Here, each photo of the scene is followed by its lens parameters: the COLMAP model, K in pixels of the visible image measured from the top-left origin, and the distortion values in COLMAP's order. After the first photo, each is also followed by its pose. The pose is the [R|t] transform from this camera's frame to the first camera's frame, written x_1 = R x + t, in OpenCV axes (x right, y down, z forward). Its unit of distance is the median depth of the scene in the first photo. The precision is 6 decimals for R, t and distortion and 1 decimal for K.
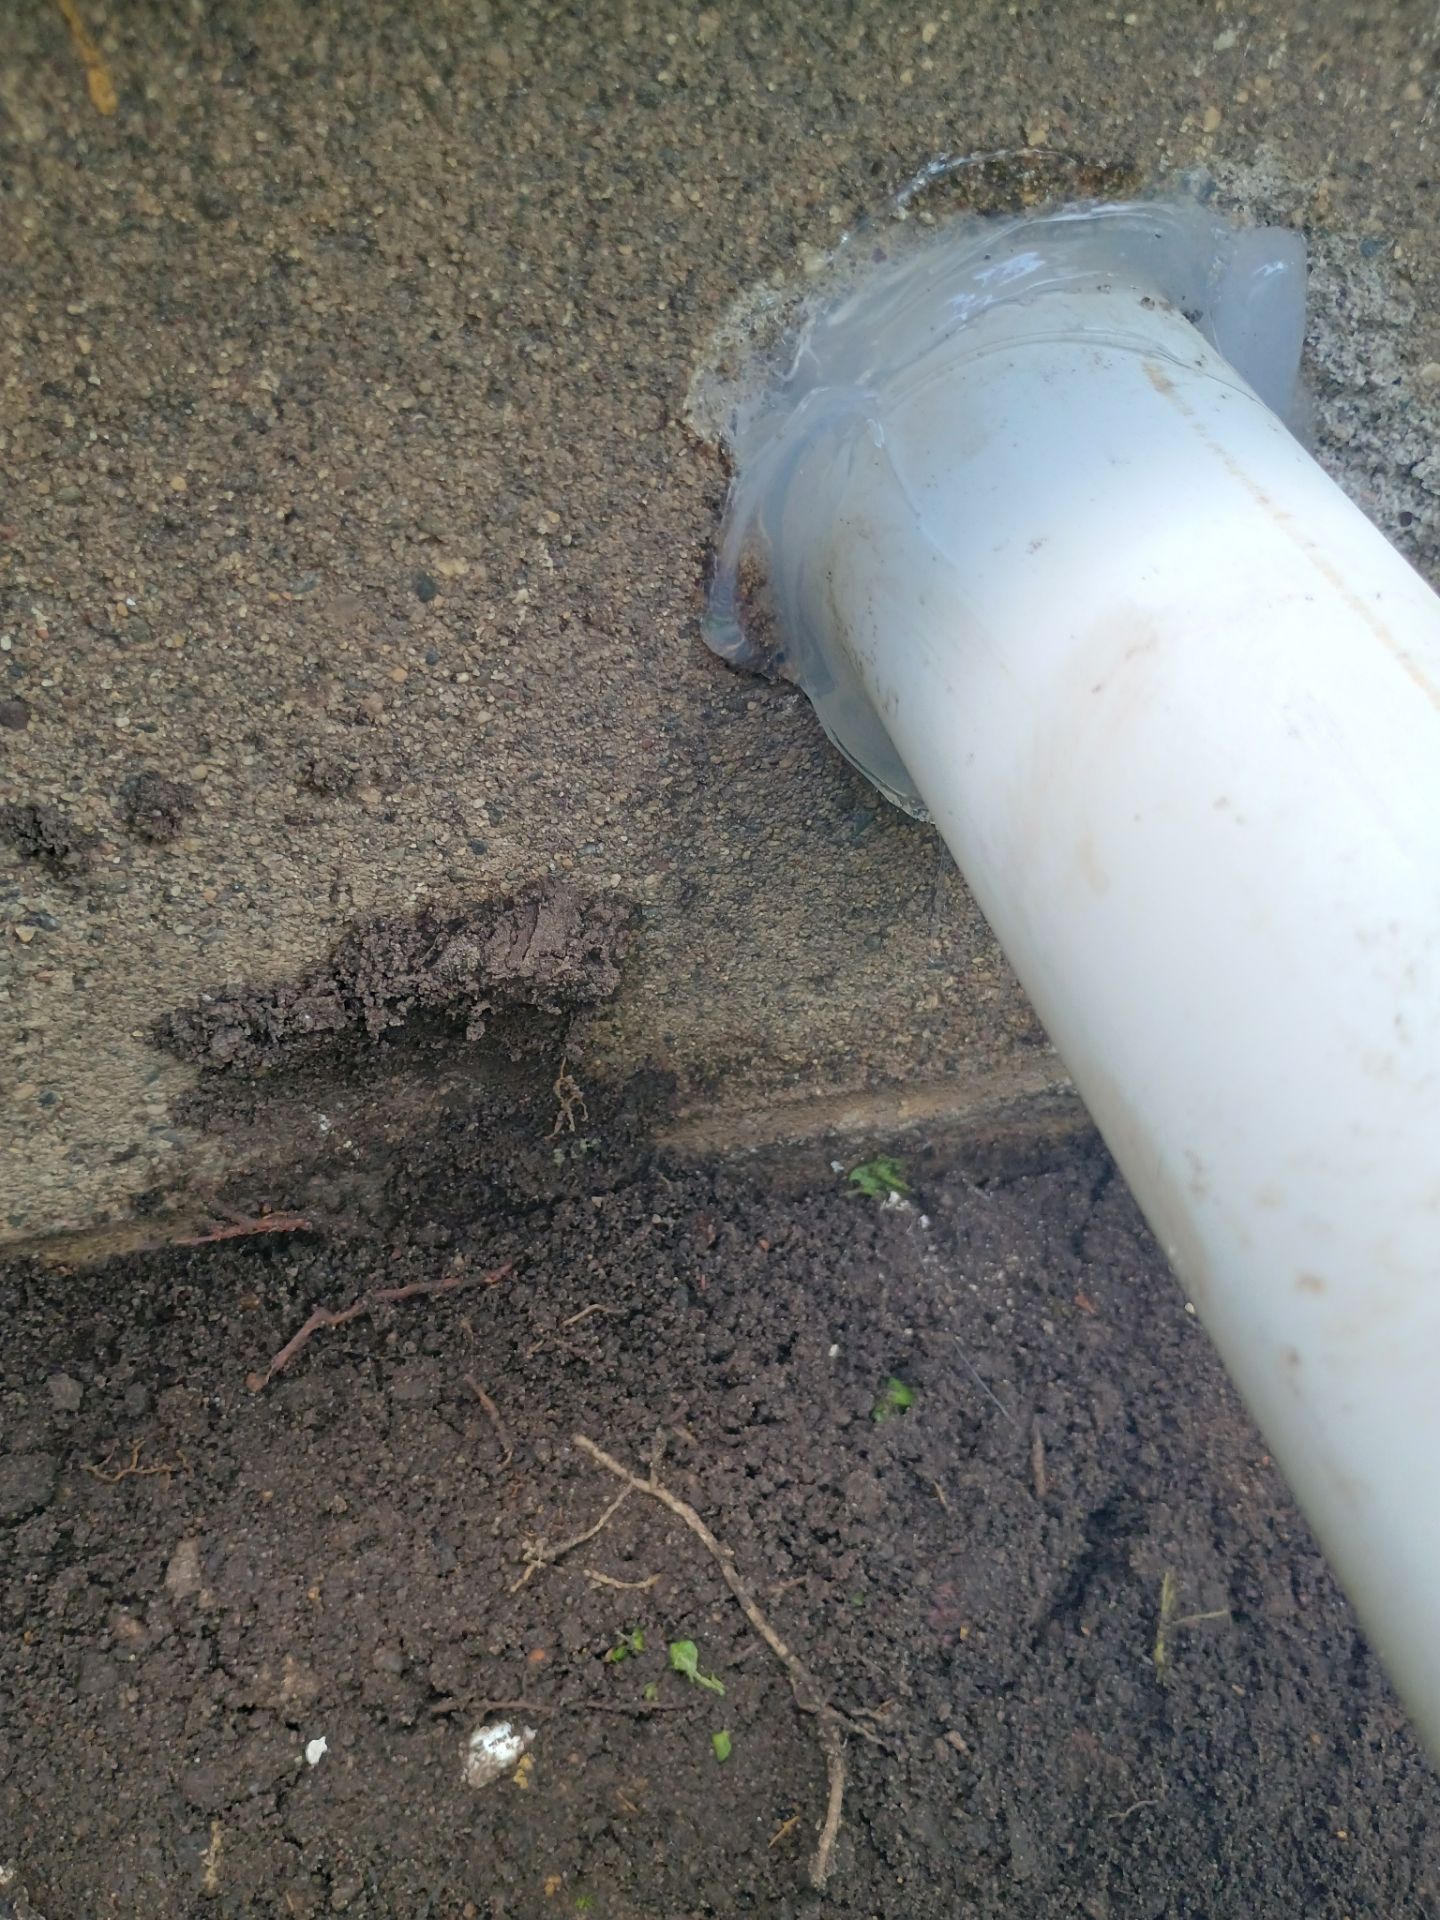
lens RADIAL K [[1734.1, 0, 665.8], [0, 1734.1, 967.5], [0, 0, 1]] dist [0.043438, -0.096499]
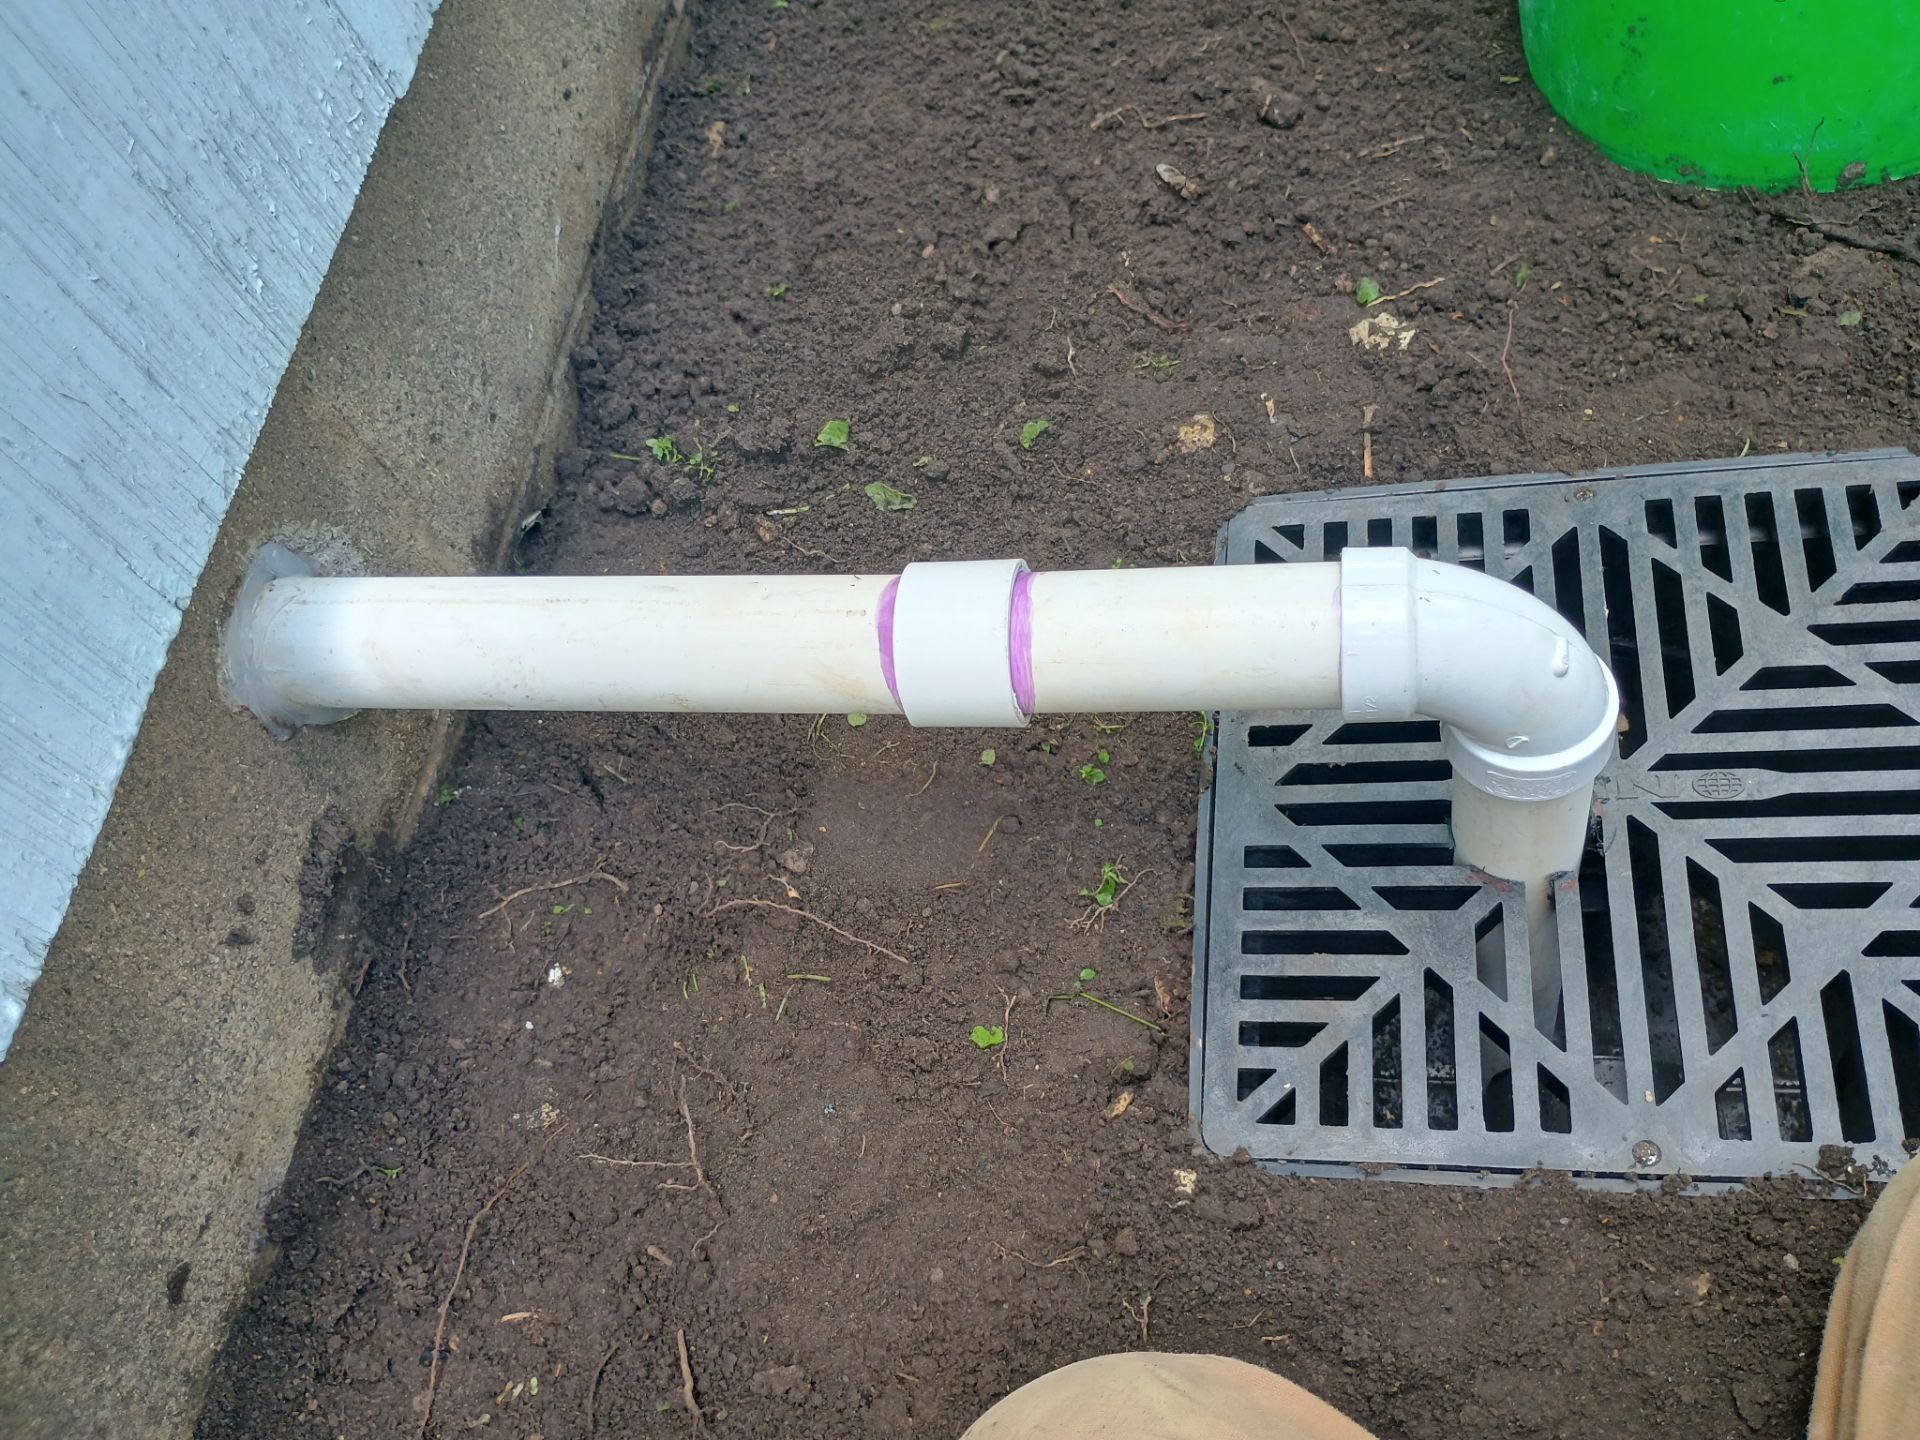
lens RADIAL K [[1763.3, 0, 968.7], [0, 1763.3, 746.9], [0, 0, 1]] dist [0.064073, -0.087548]
pose [[0.371297, -0.853895, 0.364694, -0.765080], [0.812710, 0.488822, 0.317104, -0.195065], [-0.449044, 0.178651, 0.875467, -2.666743]]
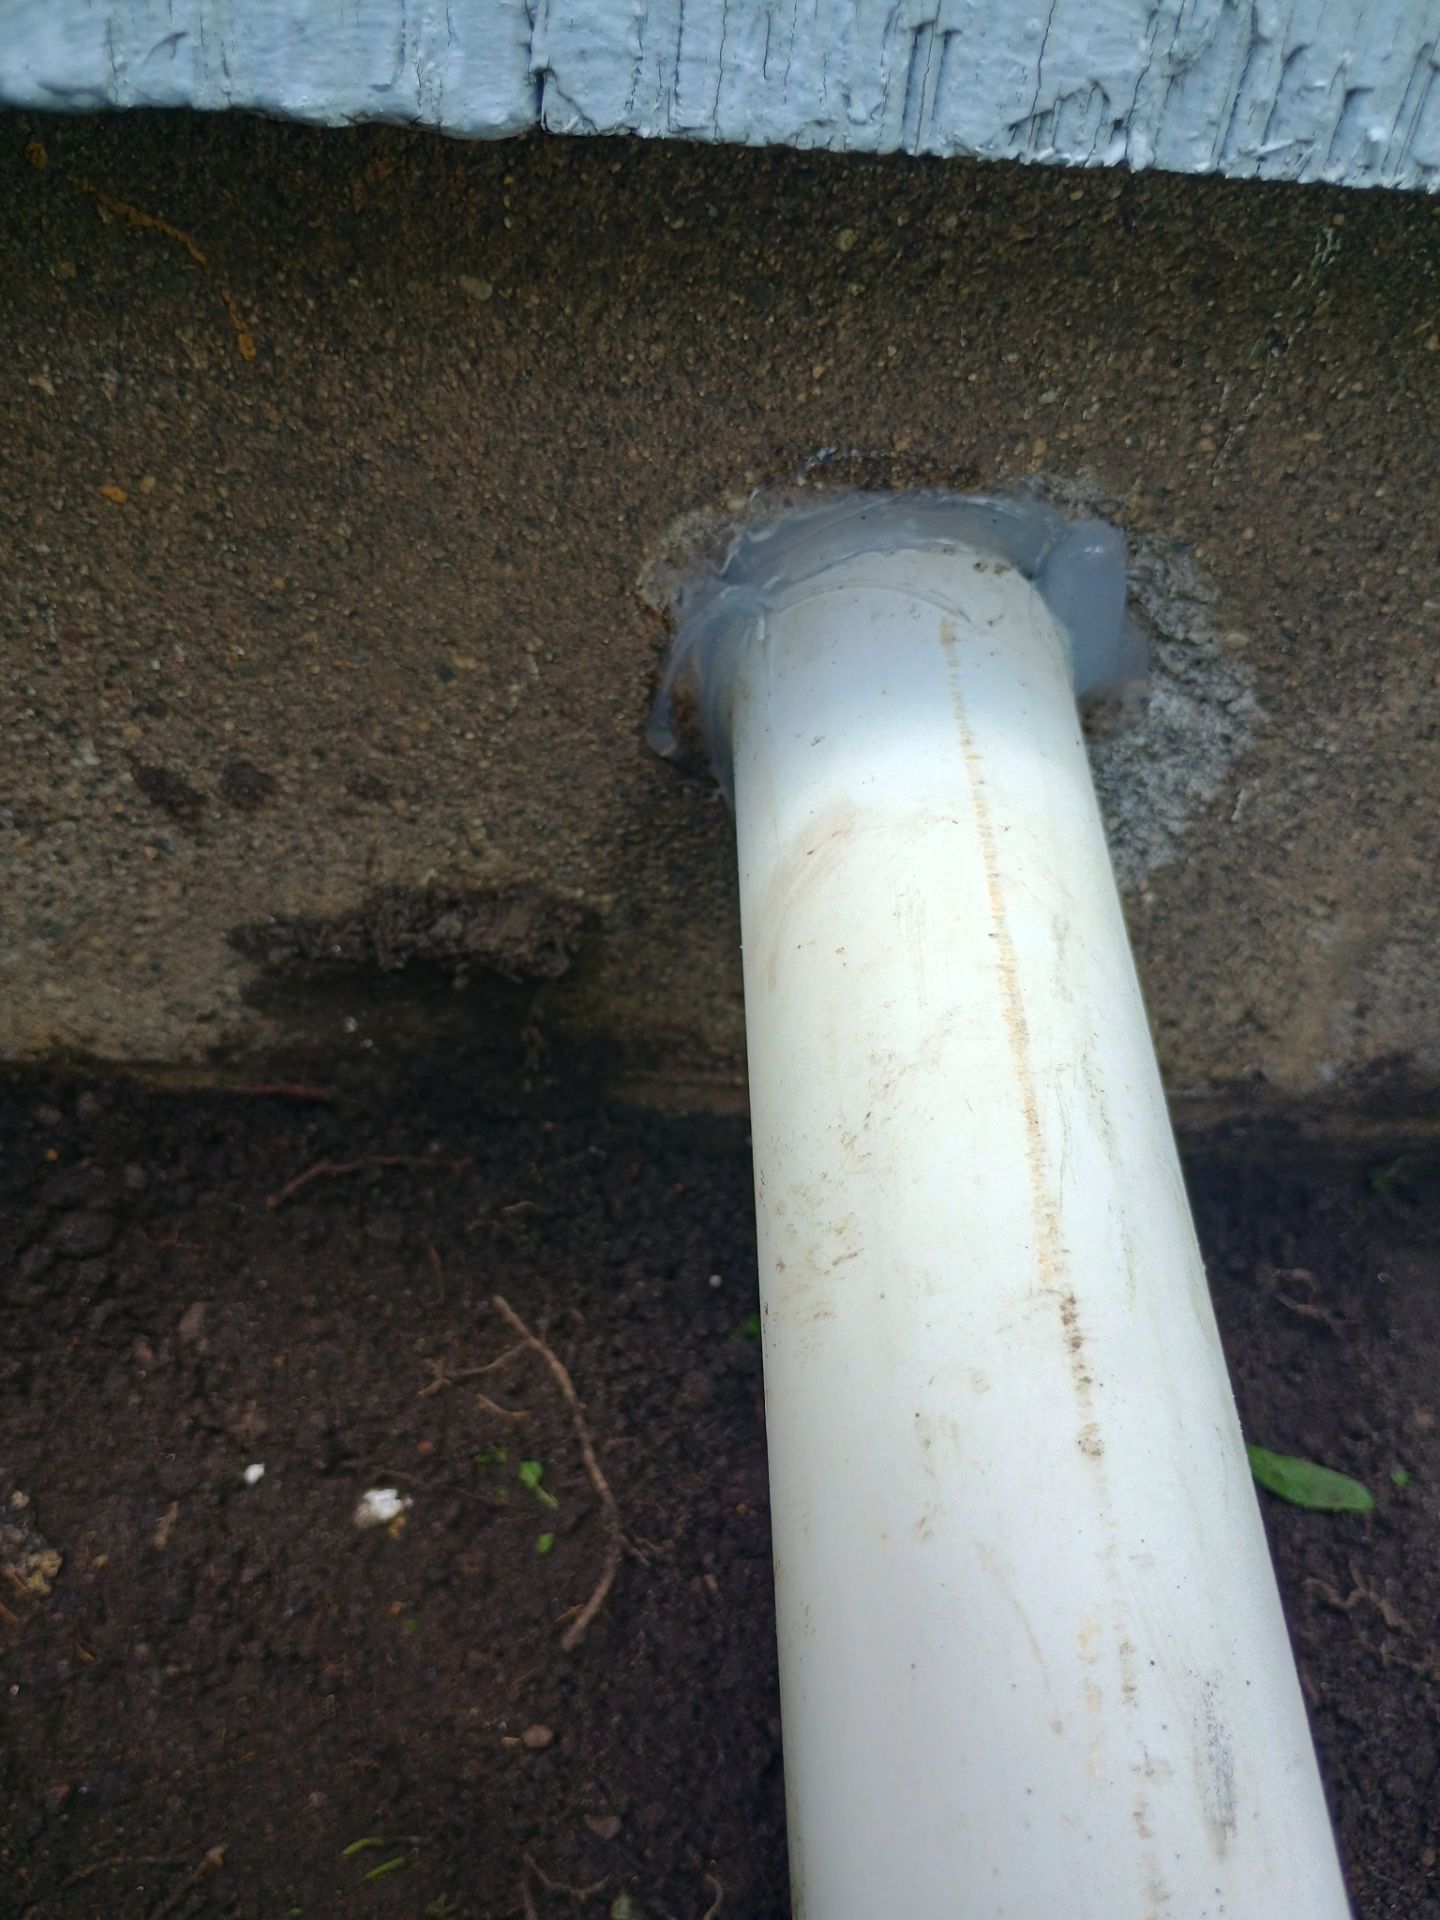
lens RADIAL K [[1739.0, 0, 679.5], [0, 1739.0, 949.3], [0, 0, 1]] dist [0.037838, -0.079177]
pose [[0.968576, 0.203015, -0.143683, 0.282147], [-0.198630, 0.979069, 0.044383, -0.094789], [0.149686, -0.014449, 0.988628, -0.358498]]
